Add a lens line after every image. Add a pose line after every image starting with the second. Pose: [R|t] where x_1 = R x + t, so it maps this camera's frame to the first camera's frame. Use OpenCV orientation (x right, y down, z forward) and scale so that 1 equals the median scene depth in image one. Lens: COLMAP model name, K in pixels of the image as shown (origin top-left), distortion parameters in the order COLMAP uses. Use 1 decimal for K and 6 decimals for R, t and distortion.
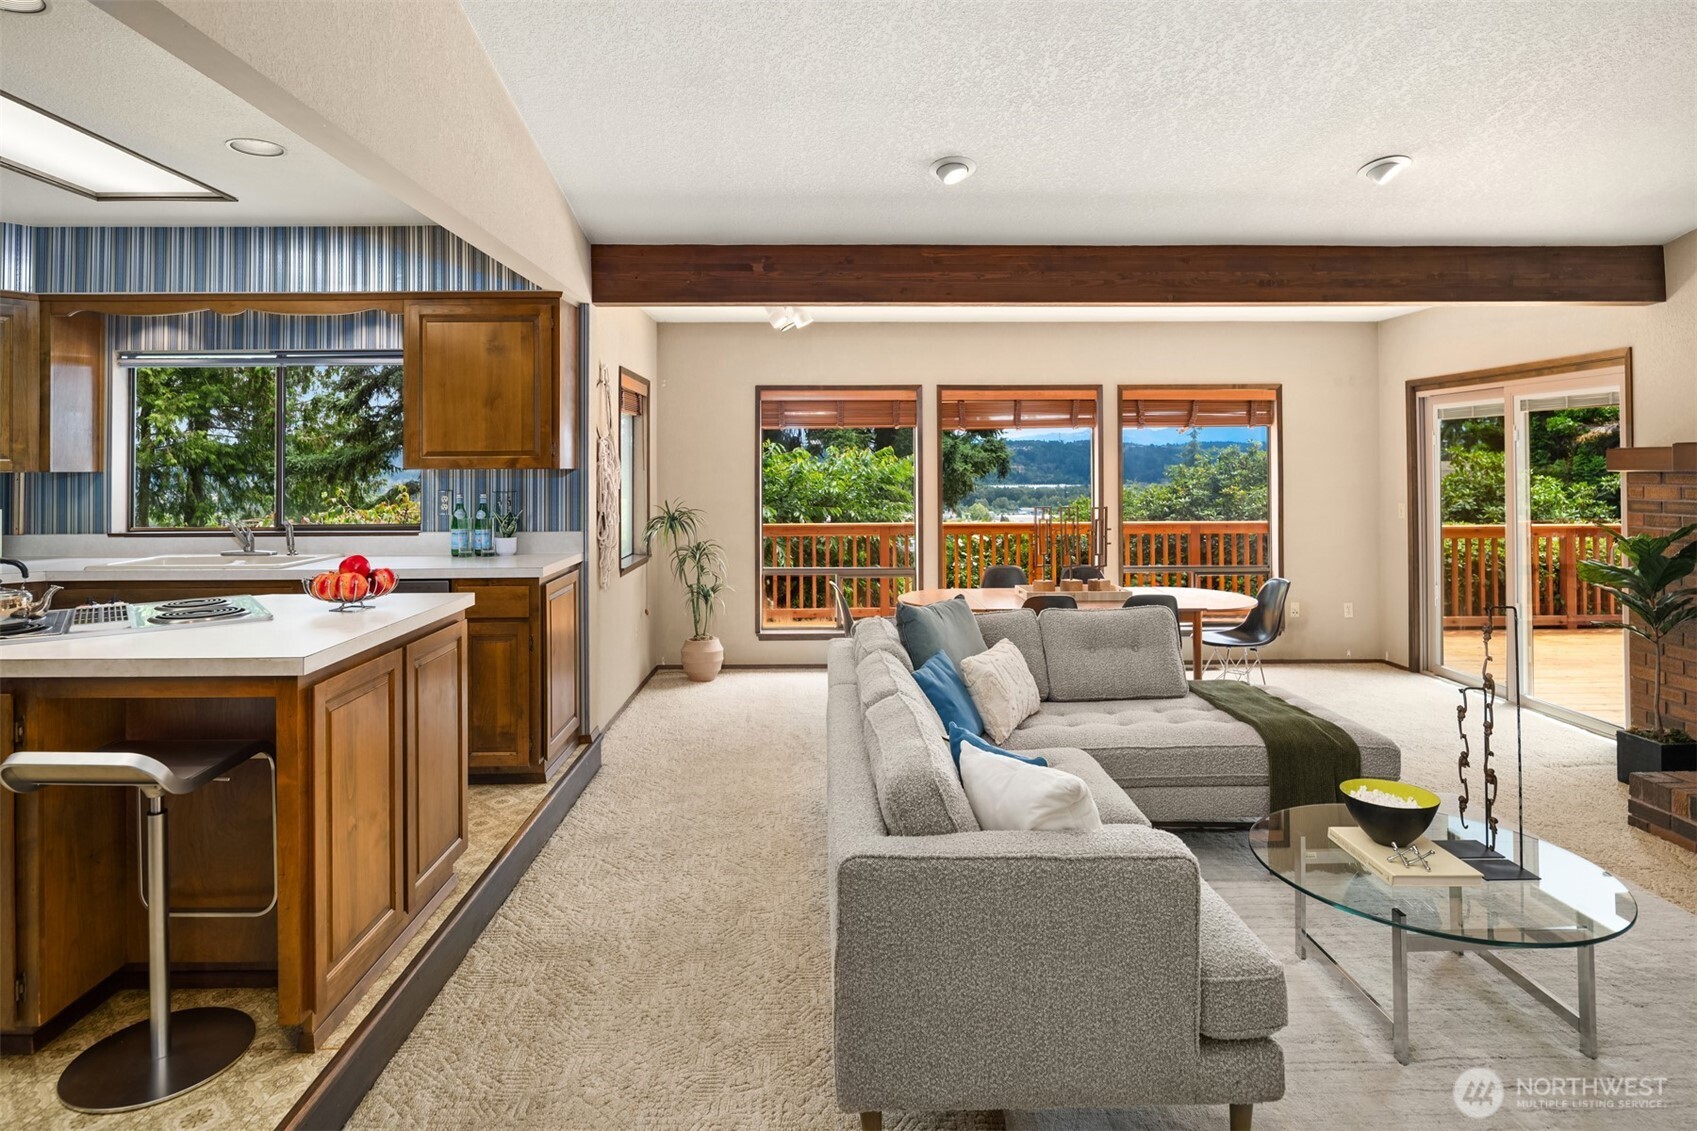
lens RADIAL K [[917.8, 0, 857.7], [0, 917.8, 471.8], [0, 0, 1]] dist [-0.004141, -0.001358]
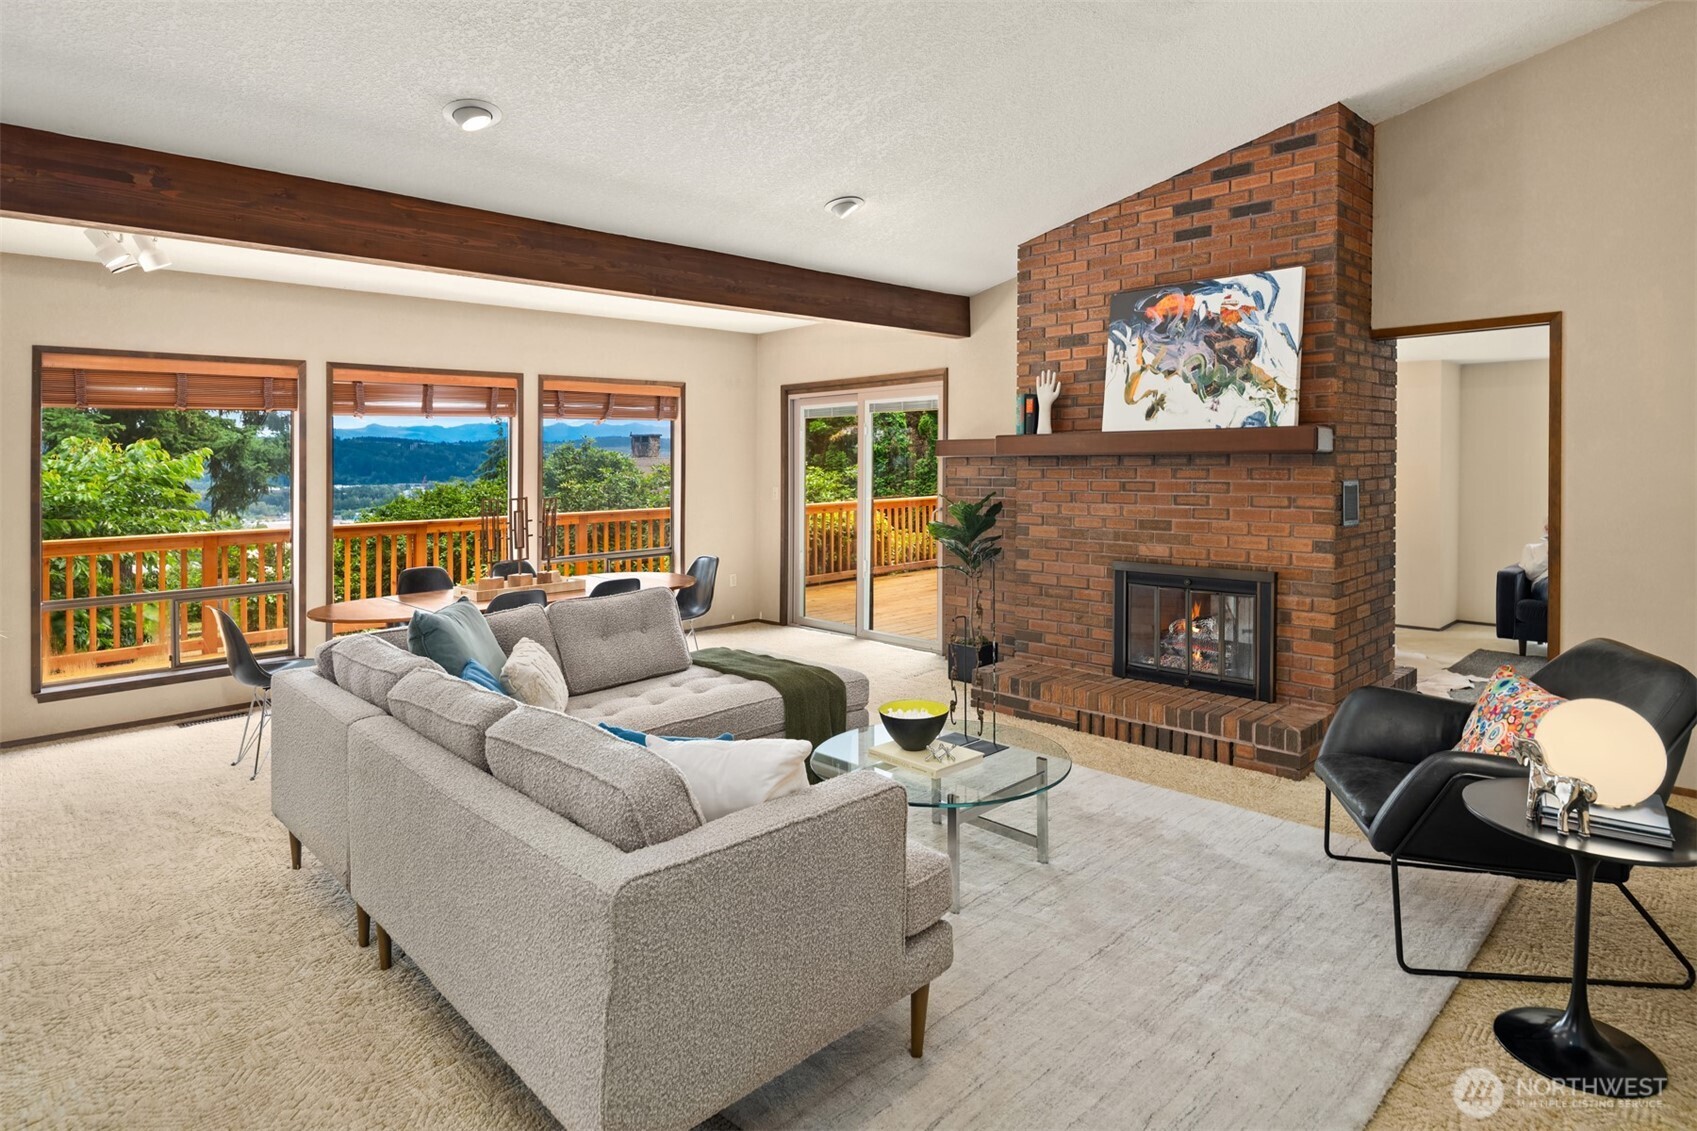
lens RADIAL K [[894.2, 0, 850.3], [0, 894.2, 483.6], [0, 0, 1]] dist [-0.004427, -0.002153]
pose [[0.730914, -0.022006, 0.682115, -0.188376], [0.011741, 0.999738, 0.019672, 0.010669], [-0.682368, -0.006370, 0.730981, 0.102515]]
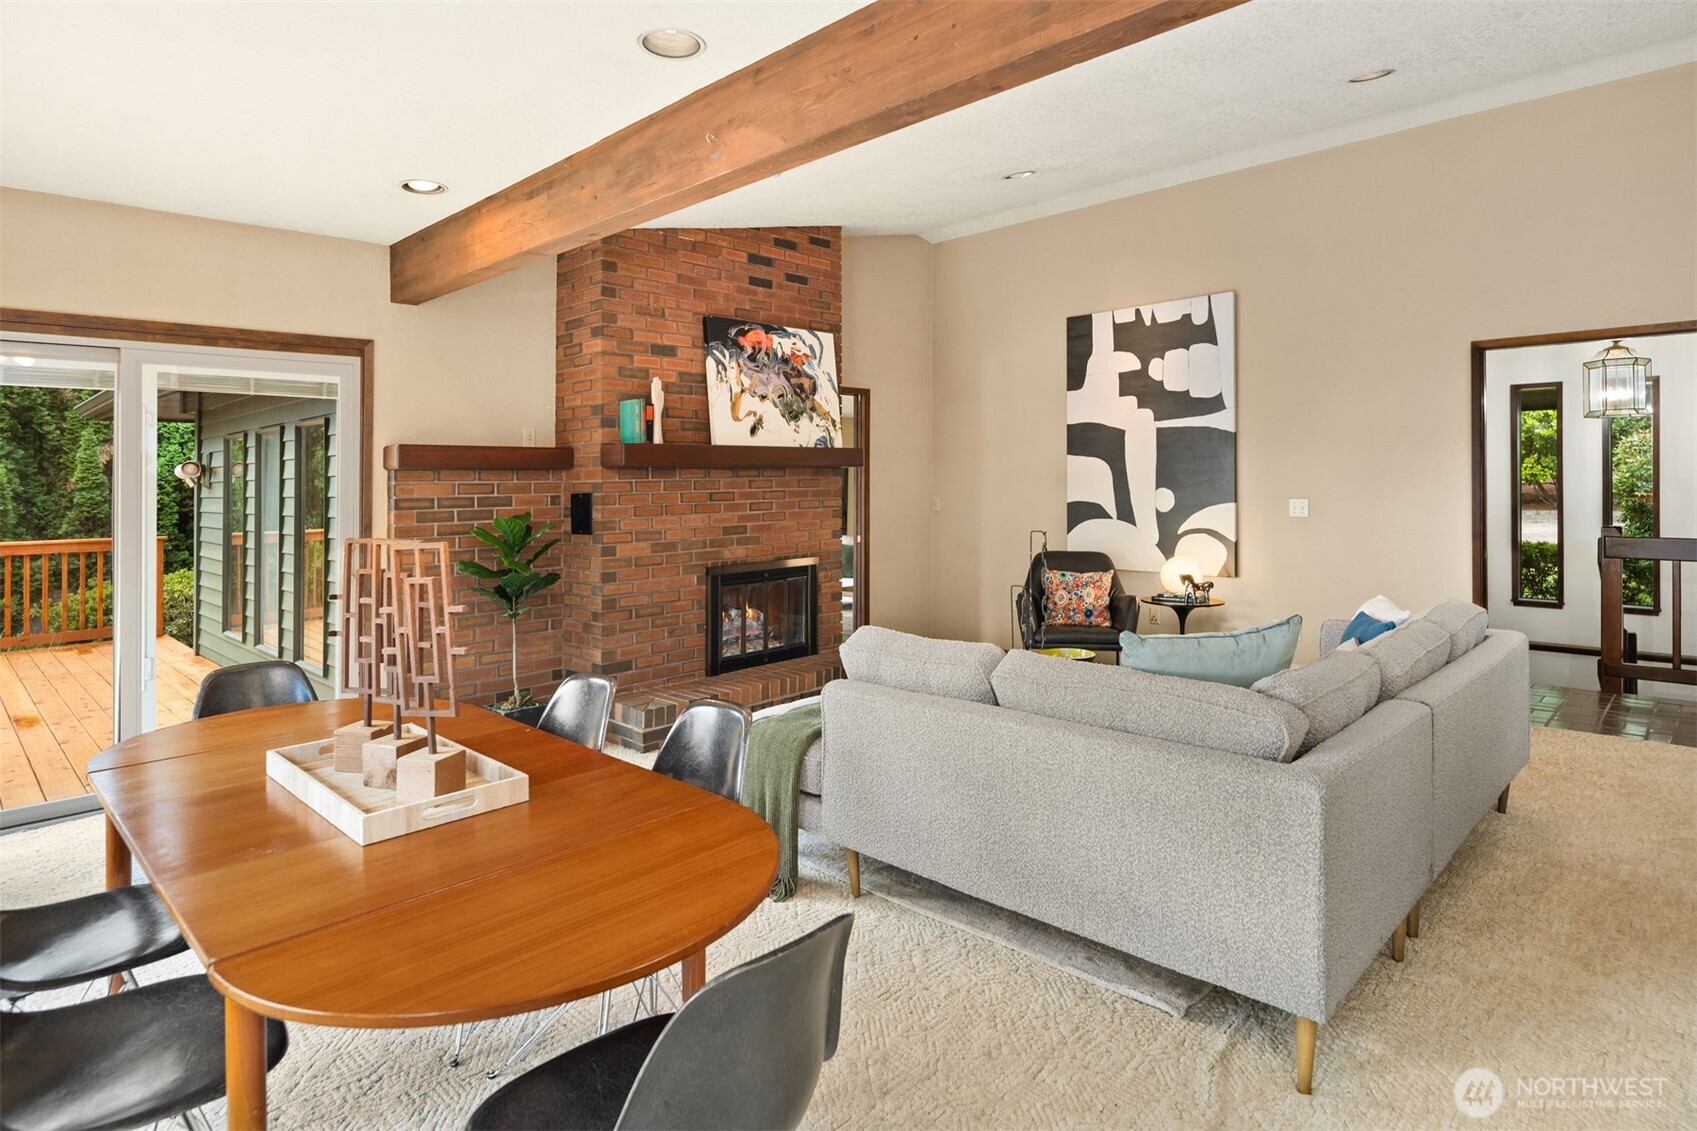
lens RADIAL K [[934.7, 0, 850.6], [0, 934.7, 500.2], [0, 0, 1]] dist [-0.003686, -0.000734]
pose [[-0.695202, -0.000231, 0.718814, -0.201610], [0.021841, 0.999531, 0.021445, 0.020756], [-0.718482, 0.030608, -0.694872, 1.287951]]
